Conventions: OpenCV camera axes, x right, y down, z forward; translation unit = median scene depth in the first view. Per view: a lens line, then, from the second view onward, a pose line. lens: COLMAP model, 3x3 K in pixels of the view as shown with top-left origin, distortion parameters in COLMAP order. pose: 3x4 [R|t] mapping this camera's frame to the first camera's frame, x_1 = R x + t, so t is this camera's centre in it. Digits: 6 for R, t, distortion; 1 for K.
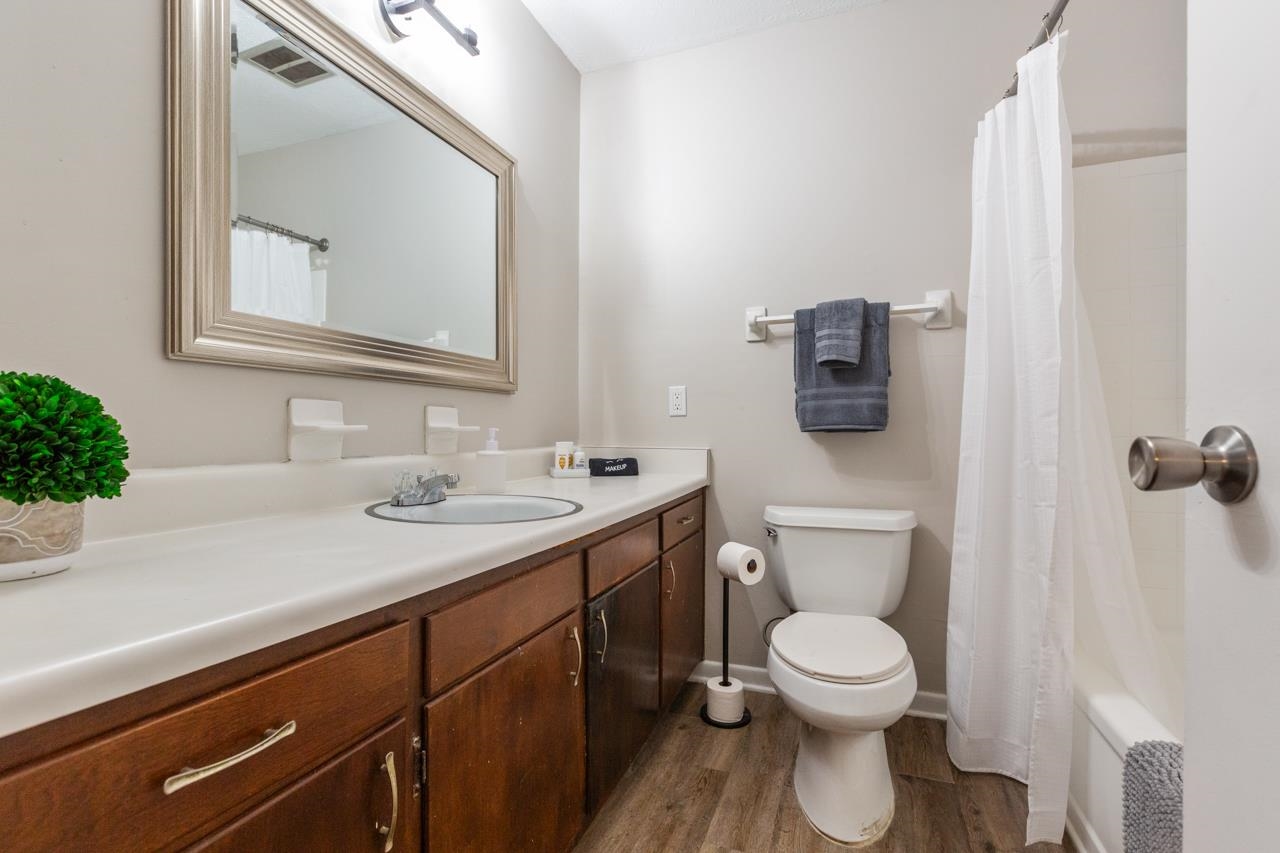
lens RADIAL K [[574.2, 0, 637.1], [0, 574.2, 430.9], [0, 0, 1]] dist [-0.000111, -0.000096]
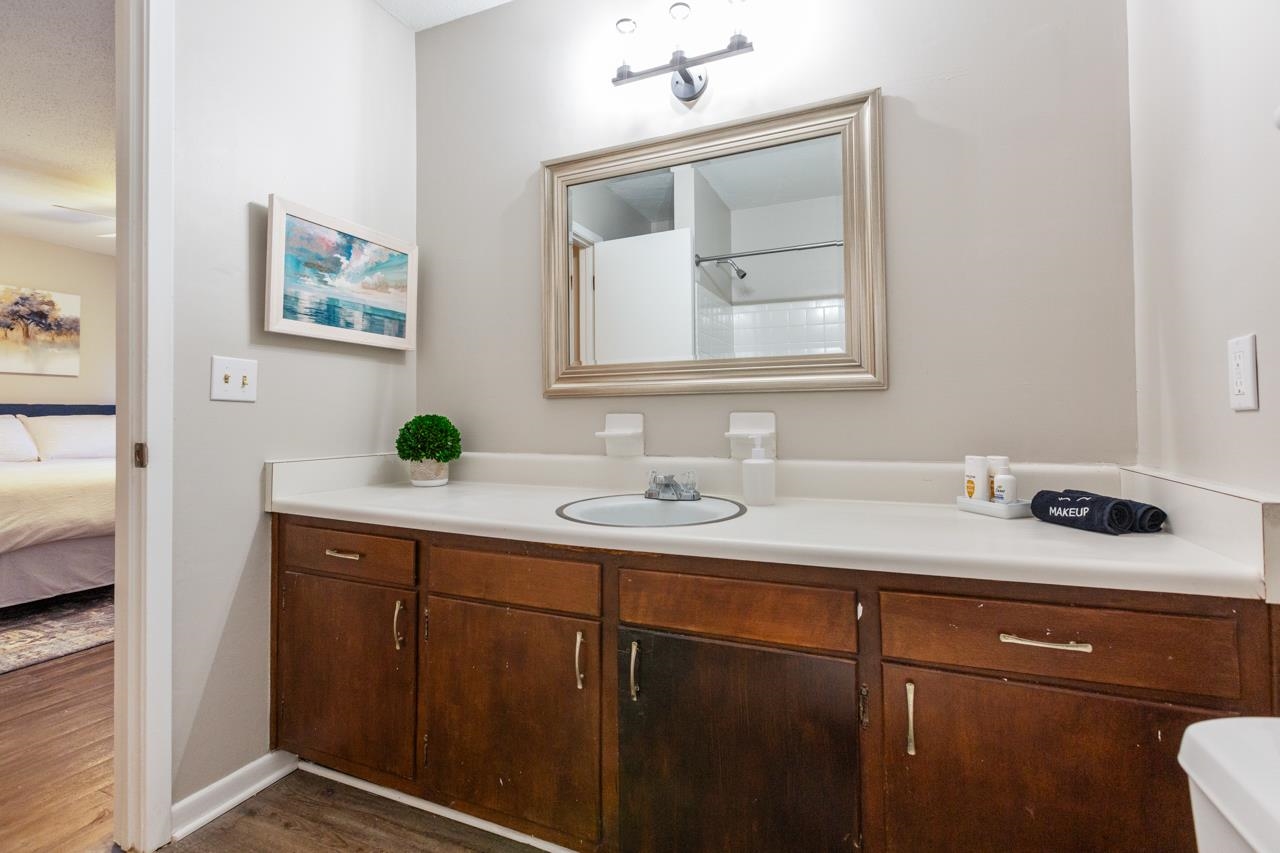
lens RADIAL K [[581.4, 0, 638.4], [0, 581.4, 410.1], [0, 0, 1]] dist [0.000070, 0.000084]
pose [[-0.051295, -0.012580, -0.998604, 0.709558], [0.009506, 0.999869, -0.013084, -0.035745], [0.998638, -0.010164, -0.051169, 0.867302]]
